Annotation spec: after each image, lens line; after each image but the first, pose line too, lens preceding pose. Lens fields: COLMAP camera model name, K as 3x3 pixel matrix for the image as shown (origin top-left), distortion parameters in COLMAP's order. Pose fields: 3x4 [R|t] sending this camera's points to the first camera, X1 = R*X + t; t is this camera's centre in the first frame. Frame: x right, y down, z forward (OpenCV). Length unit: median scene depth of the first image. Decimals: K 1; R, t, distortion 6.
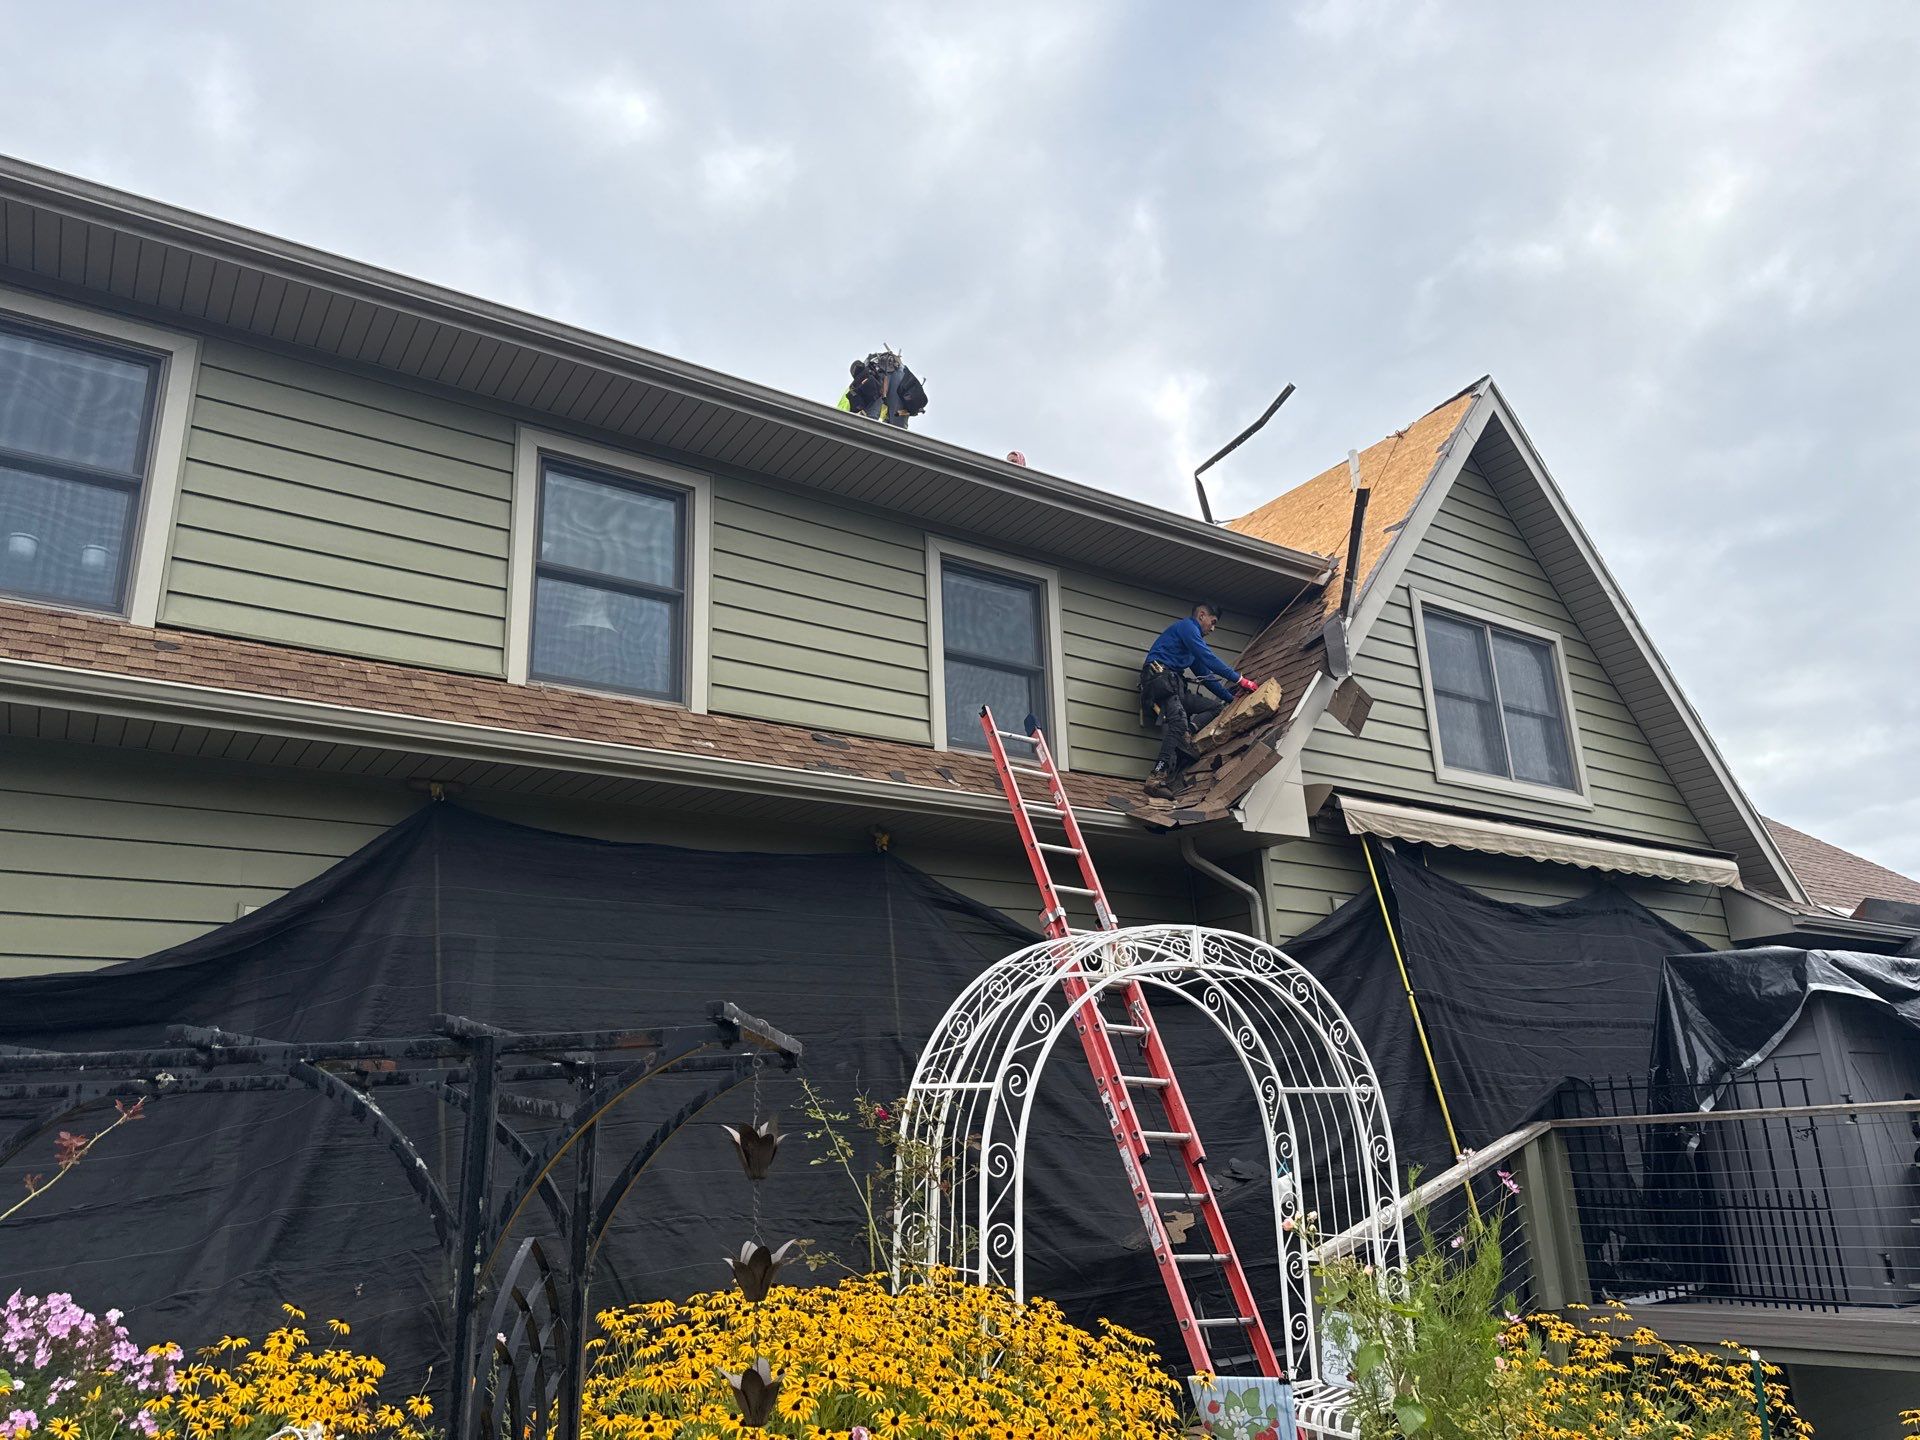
lens RADIAL K [[1335.3, 0, 961.8], [0, 1335.3, 714.8], [0, 0, 1]] dist [0.045193, -0.029220]
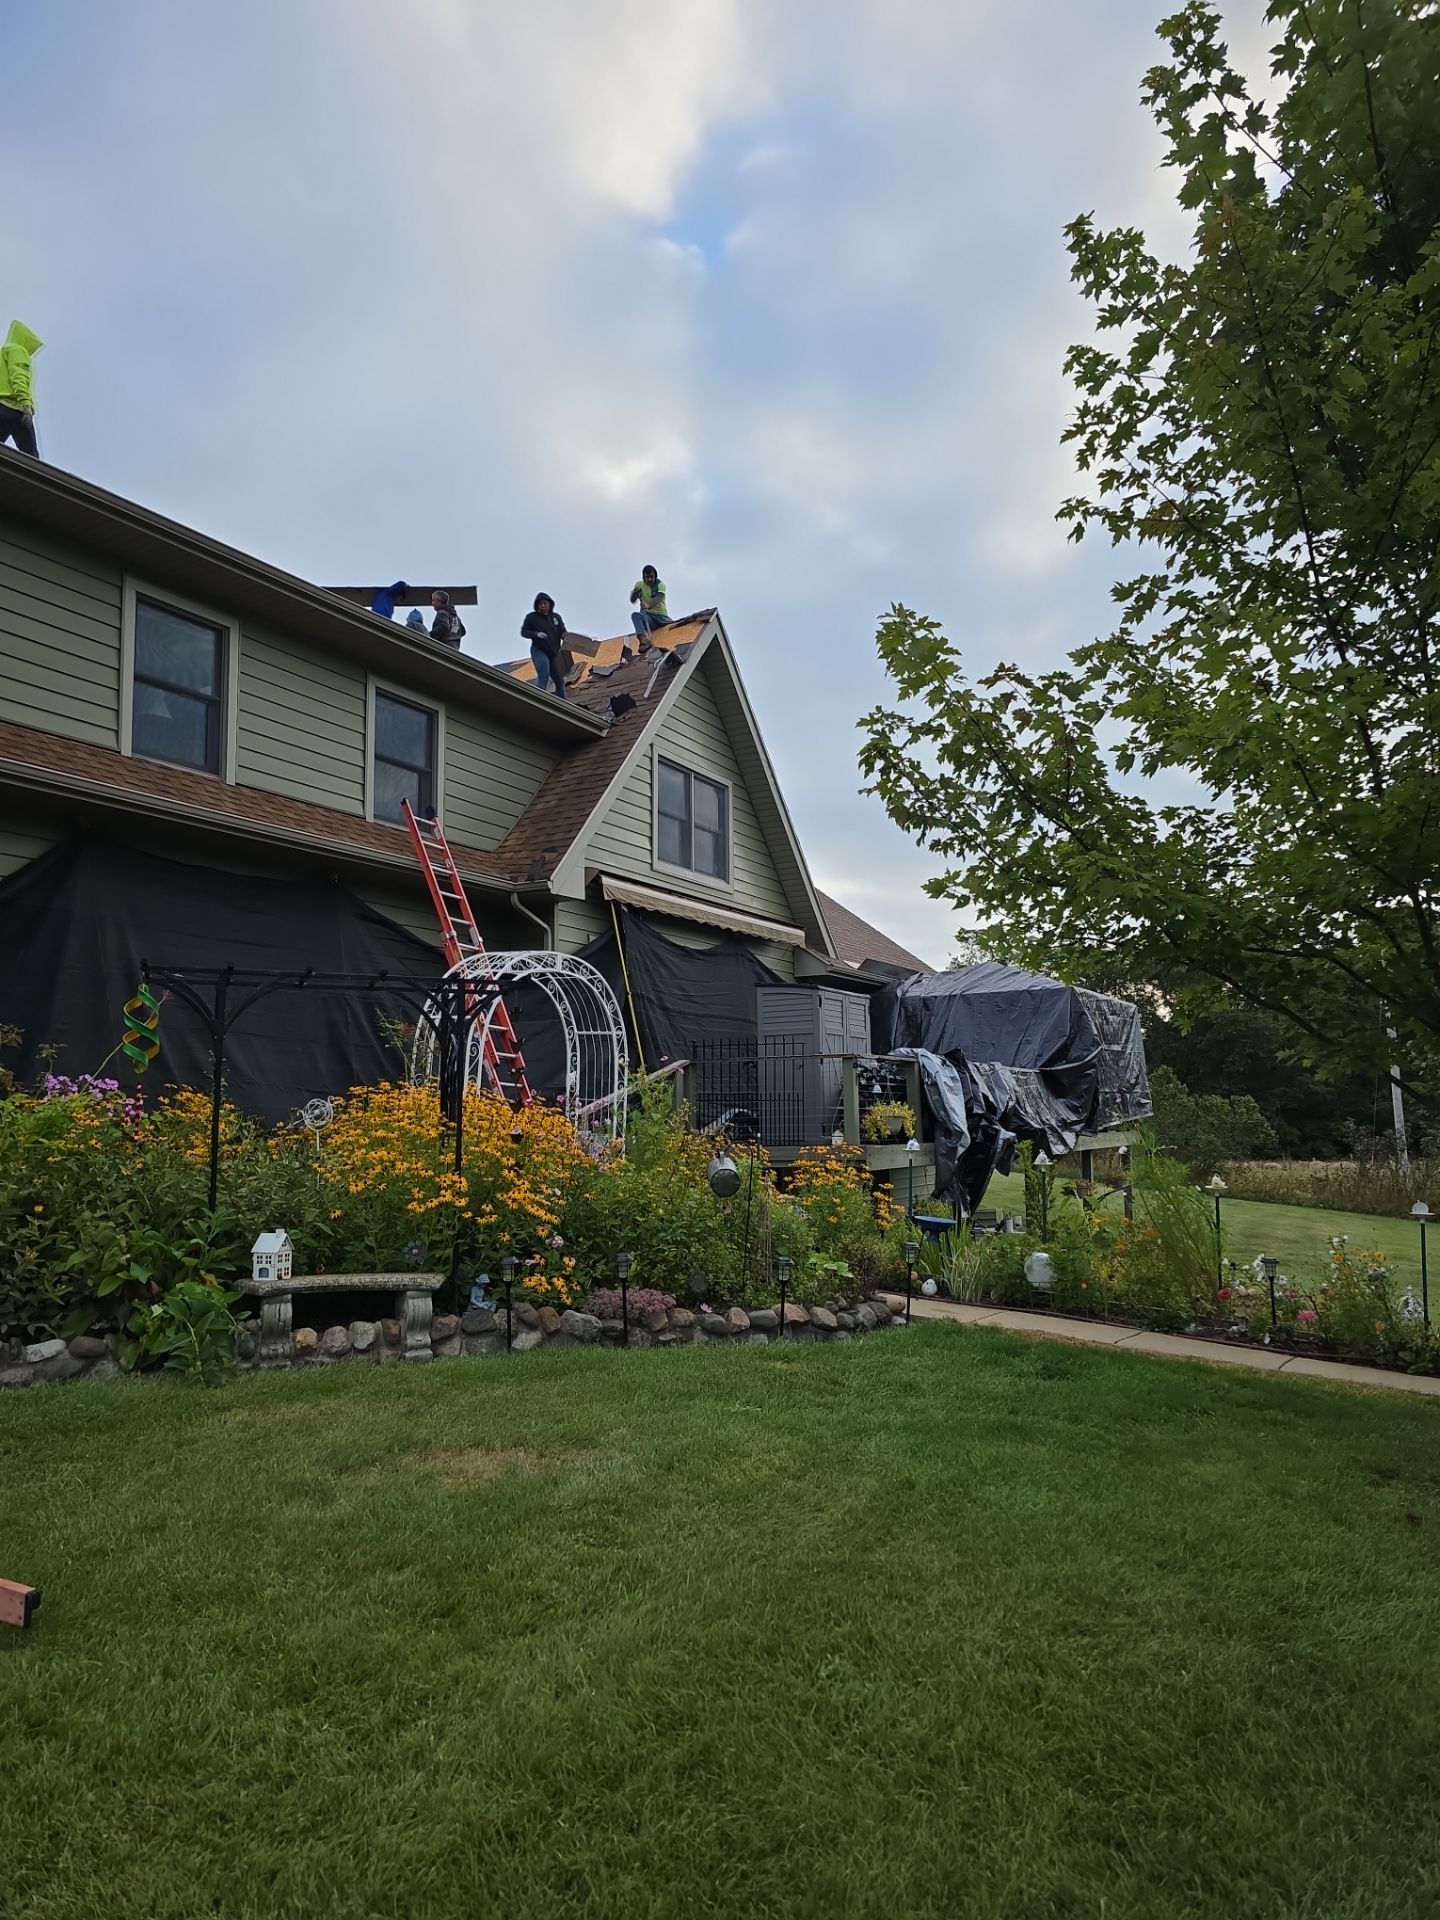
lens RADIAL K [[1335.3, 0, 709.6], [0, 1335.3, 949.1], [0, 0, 1]] dist [0.045193, -0.029220]
pose [[0.903934, 0.086104, 0.418915, -0.322104], [-0.155928, 0.978451, 0.135350, -0.108292], [-0.398234, -0.187668, 0.897881, -0.637956]]
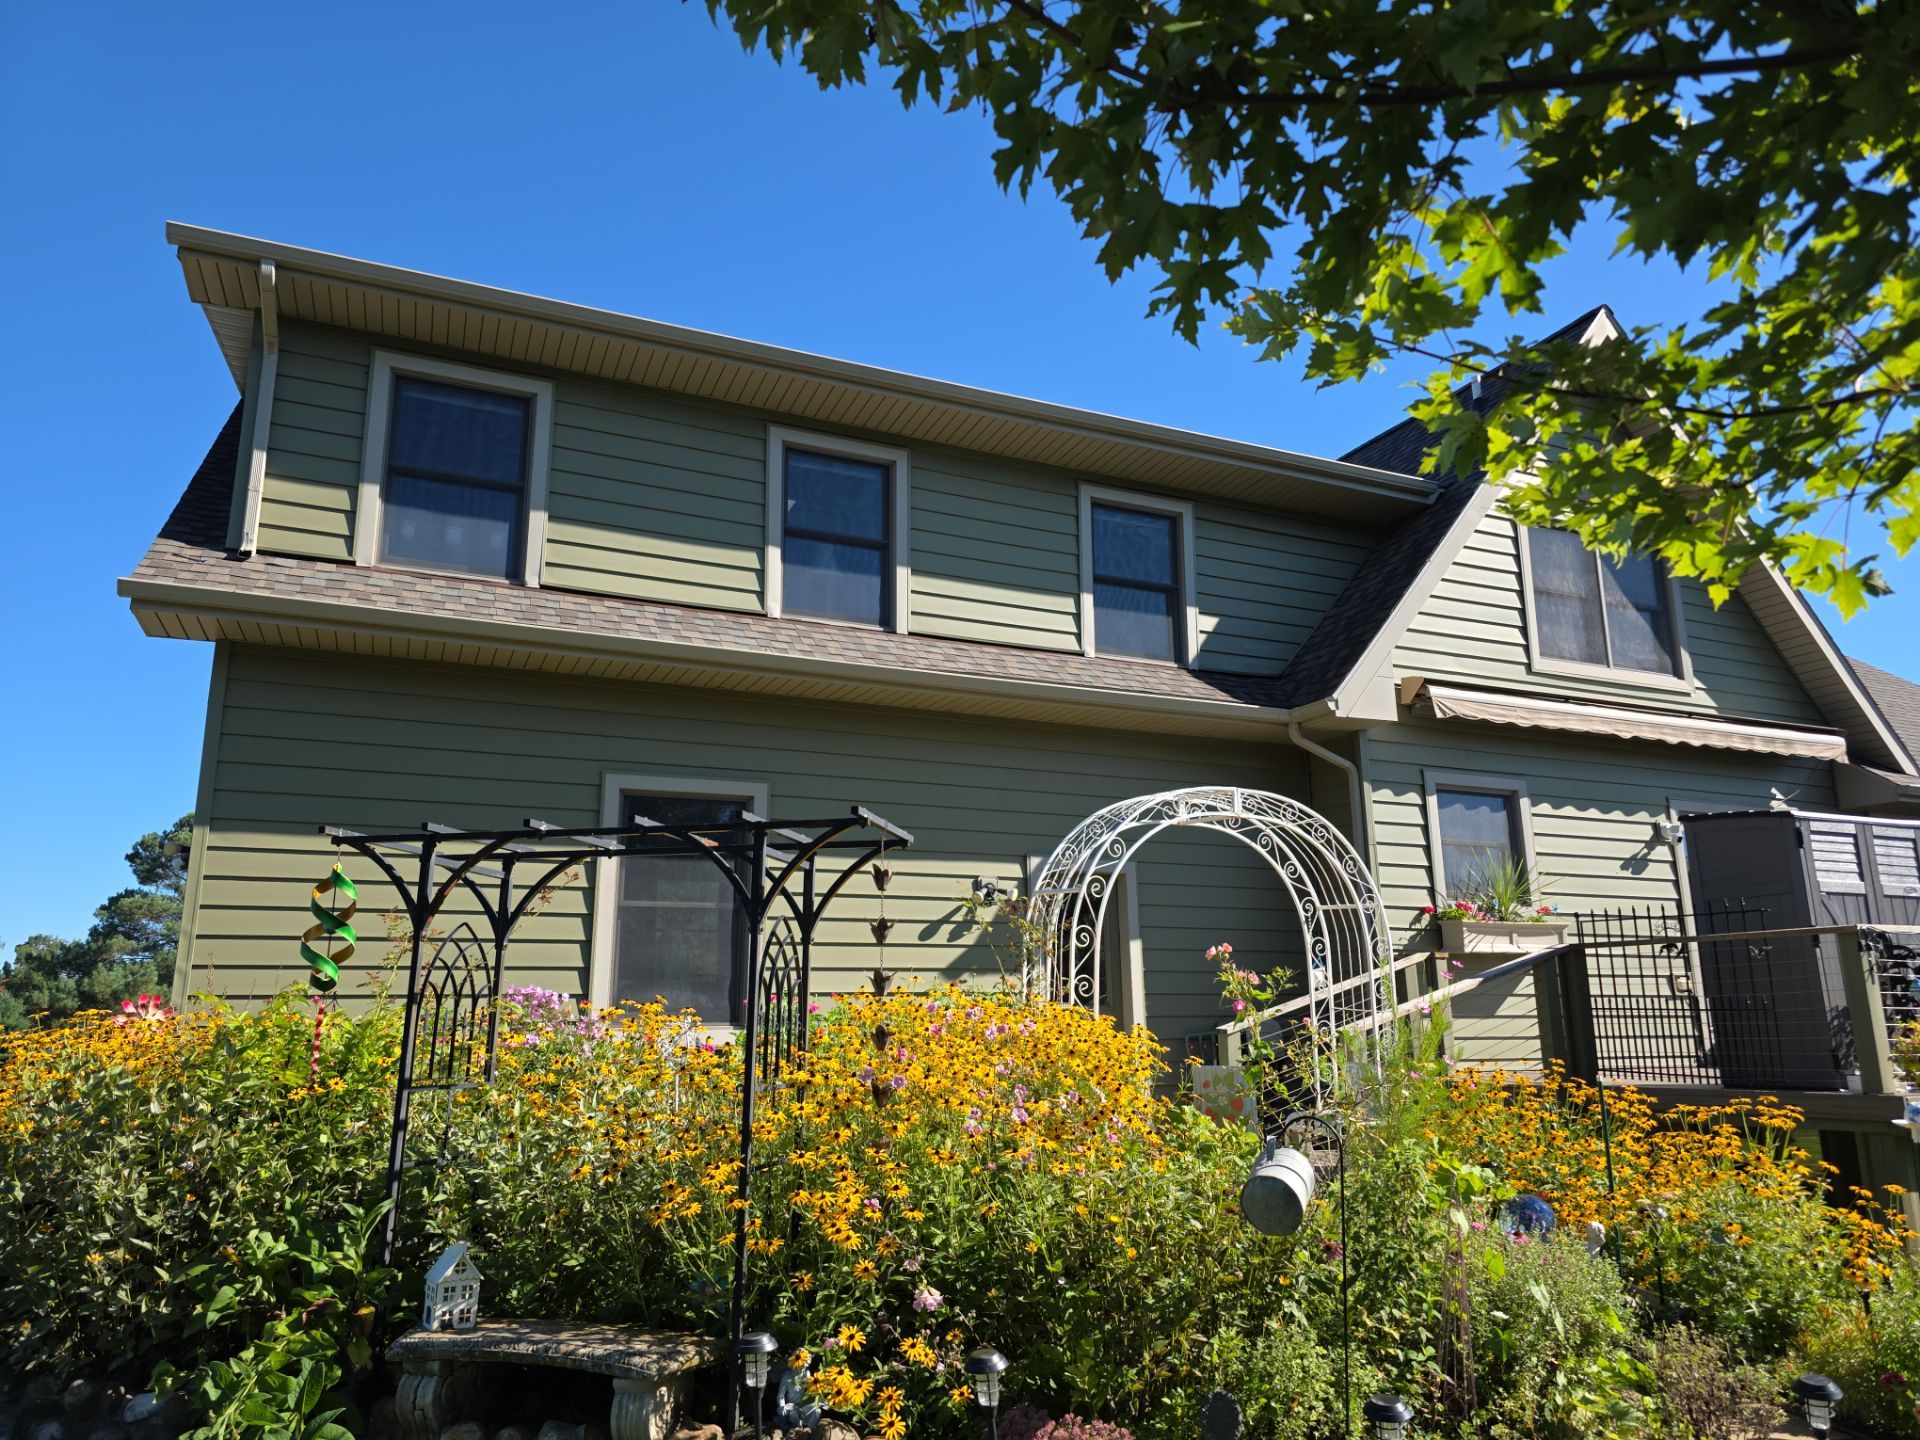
lens RADIAL K [[1311.1, 0, 928.5], [0, 1311.1, 716.5], [0, 0, 1]] dist [-0.003034, -0.001806]
pose [[0.978586, -0.010880, -0.205552, 0.094285], [0.029069, 0.995899, 0.085673, -0.029831], [0.203777, -0.089814, 0.974889, -0.271896]]
